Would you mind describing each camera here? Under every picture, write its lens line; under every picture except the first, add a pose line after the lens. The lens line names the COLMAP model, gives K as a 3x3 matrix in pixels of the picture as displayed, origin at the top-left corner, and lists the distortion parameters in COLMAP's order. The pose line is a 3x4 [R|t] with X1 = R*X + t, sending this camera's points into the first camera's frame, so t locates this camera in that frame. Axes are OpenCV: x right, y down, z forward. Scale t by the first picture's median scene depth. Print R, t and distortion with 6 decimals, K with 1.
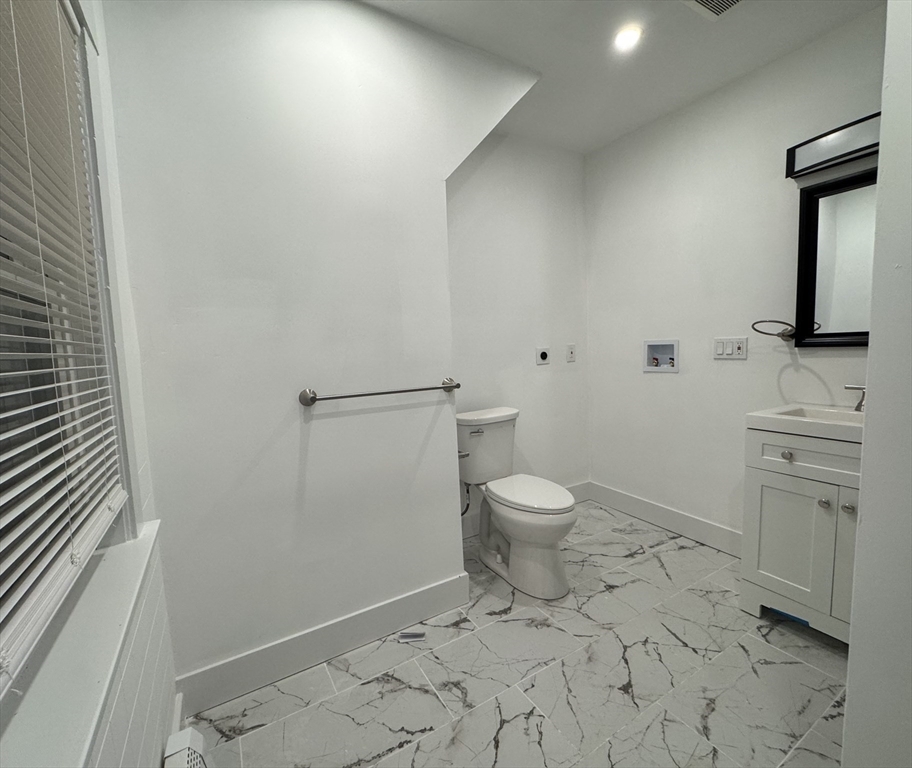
lens RADIAL K [[418.7, 0, 456.8], [0, 418.7, 384.1], [0, 0, 1]] dist [-0.000312, -0.000066]
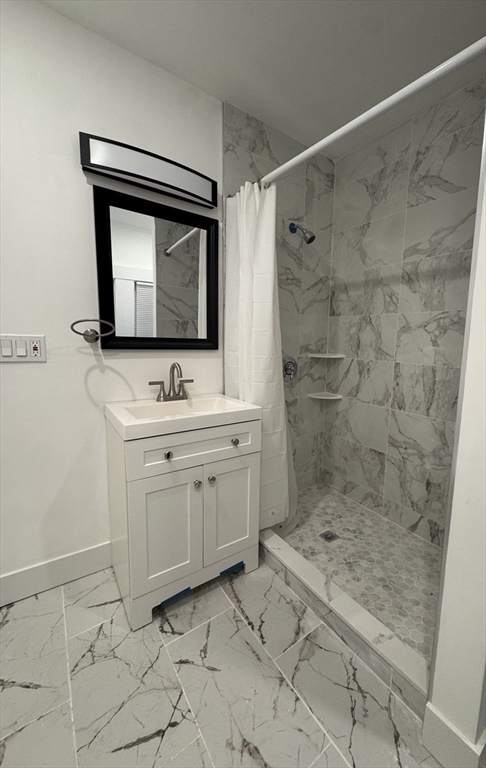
lens RADIAL K [[315.2, 0, 245.6], [0, 315.2, 382.6], [0, 0, 1]] dist [0.008746, 0.000055]
pose [[-0.115064, -0.103032, 0.988000, 0.006793], [0.063010, 0.991847, 0.110771, -0.072017], [-0.991358, 0.075000, -0.107634, 0.763959]]
